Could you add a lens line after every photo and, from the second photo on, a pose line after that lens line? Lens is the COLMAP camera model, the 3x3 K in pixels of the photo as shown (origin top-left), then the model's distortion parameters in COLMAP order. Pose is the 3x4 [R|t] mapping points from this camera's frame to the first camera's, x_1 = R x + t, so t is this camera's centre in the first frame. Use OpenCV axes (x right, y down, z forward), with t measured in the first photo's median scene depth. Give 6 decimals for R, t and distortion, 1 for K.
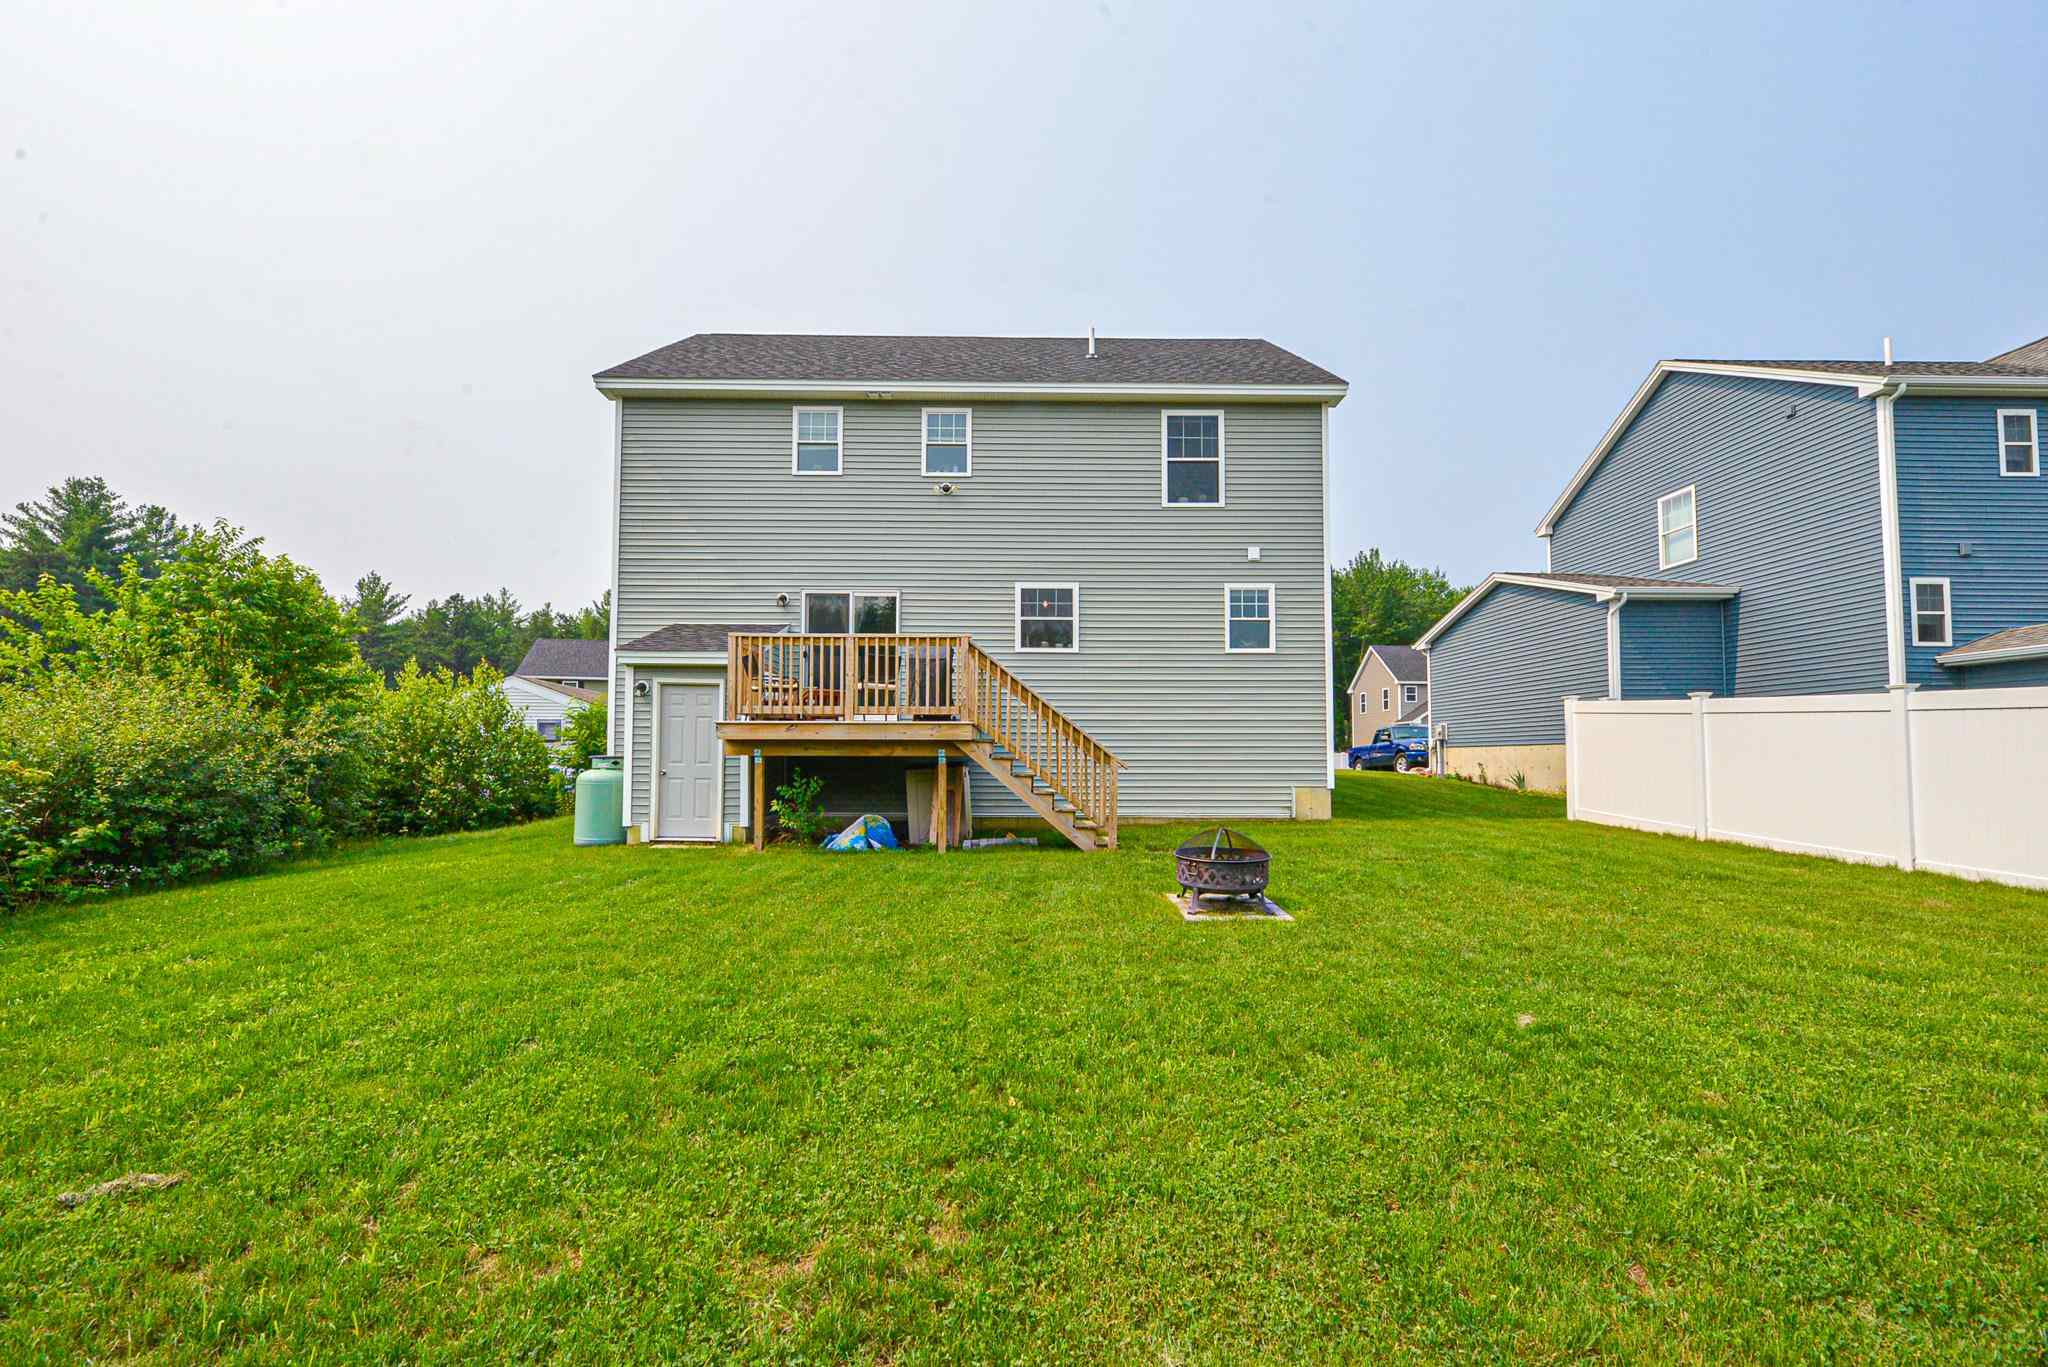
lens RADIAL K [[858.2, 0, 1020.3], [0, 858.2, 734.6], [0, 0, 1]] dist [0.000602, 0.000129]
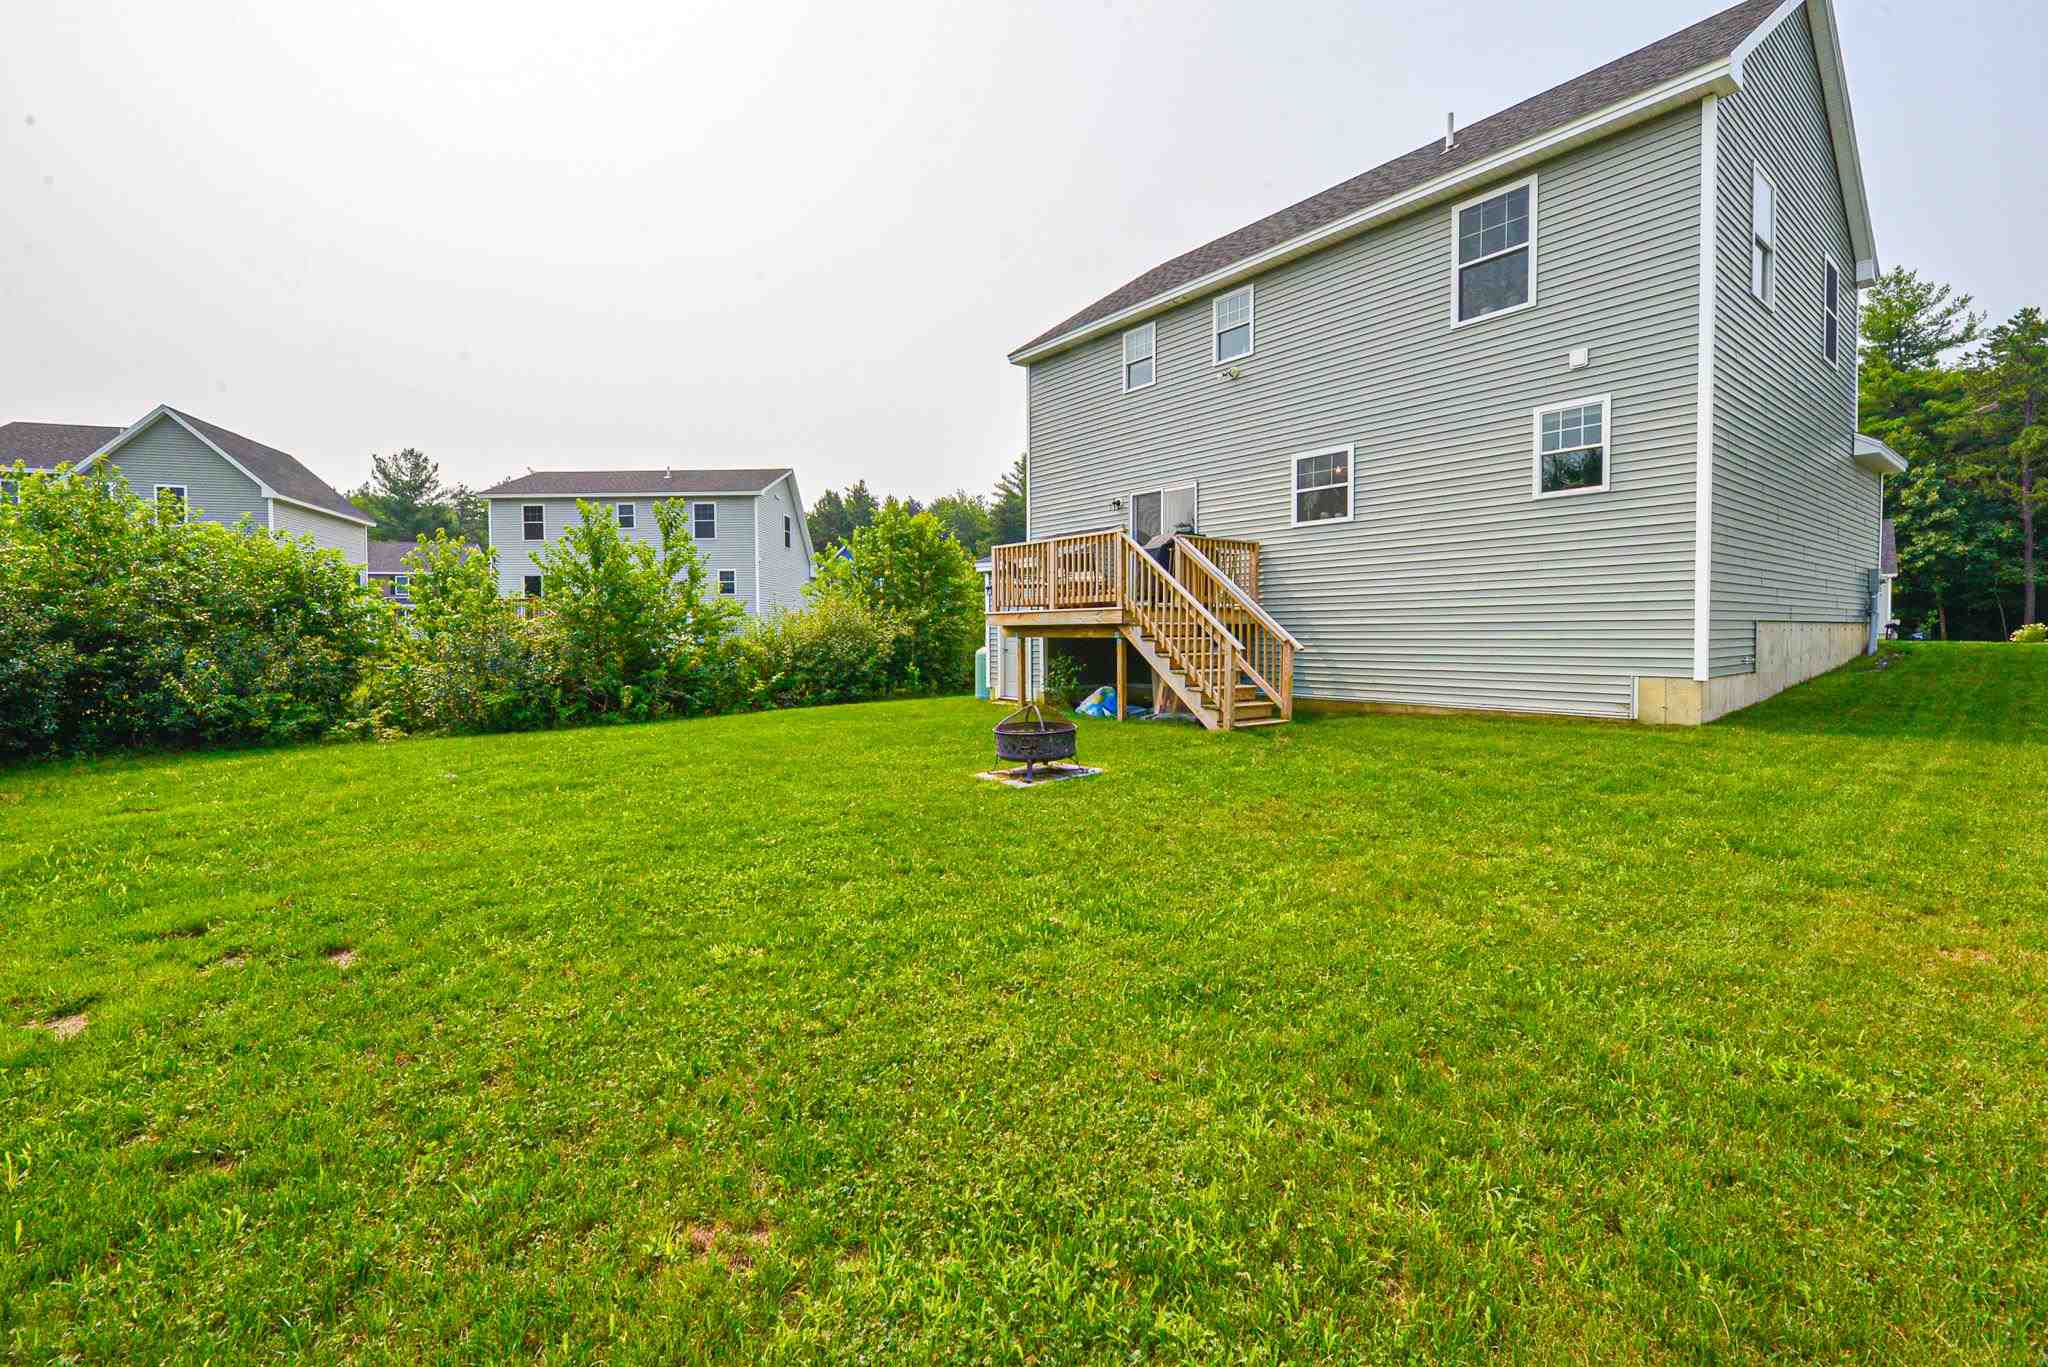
lens RADIAL K [[858.2, 0, 1019.8], [0, 858.2, 674.4], [0, 0, 1]] dist [0.000602, 0.000129]
pose [[0.612216, 0.030988, -0.790083, 0.573527], [0.032257, 0.997421, 0.064115, -0.002750], [0.790032, -0.064738, 0.609638, 0.155098]]
